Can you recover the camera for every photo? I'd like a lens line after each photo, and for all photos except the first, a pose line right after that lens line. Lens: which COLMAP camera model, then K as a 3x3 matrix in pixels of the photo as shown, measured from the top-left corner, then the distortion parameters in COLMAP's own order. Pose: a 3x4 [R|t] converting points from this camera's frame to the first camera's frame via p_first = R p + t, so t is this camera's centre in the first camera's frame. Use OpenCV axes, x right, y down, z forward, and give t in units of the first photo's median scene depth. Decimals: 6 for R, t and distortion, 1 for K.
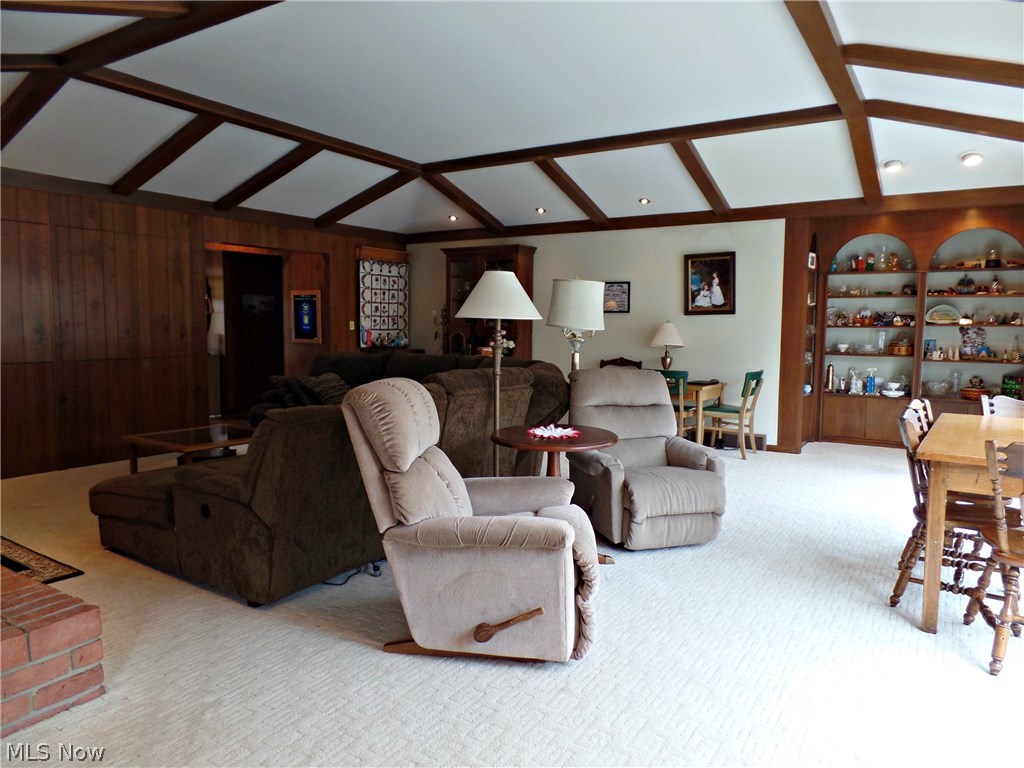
lens RADIAL K [[692.3, 0, 511.8], [0, 692.3, 383.2], [0, 0, 1]] dist [-0.002807, -0.000381]
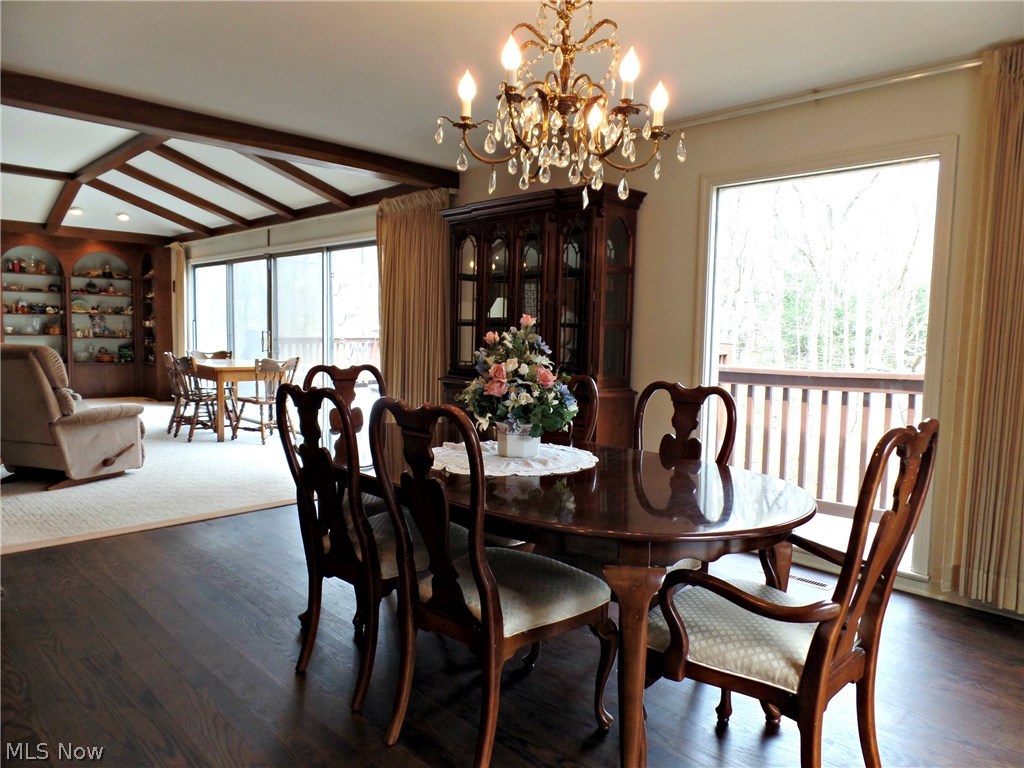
lens RADIAL K [[692.3, 0, 512.6], [0, 692.3, 384.6], [0, 0, 1]] dist [-0.002807, -0.000381]
pose [[0.228619, -0.083331, 0.969943, -0.614727], [0.062926, 0.995511, 0.070696, 0.020856], [-0.971480, 0.044872, 0.232836, -0.235241]]
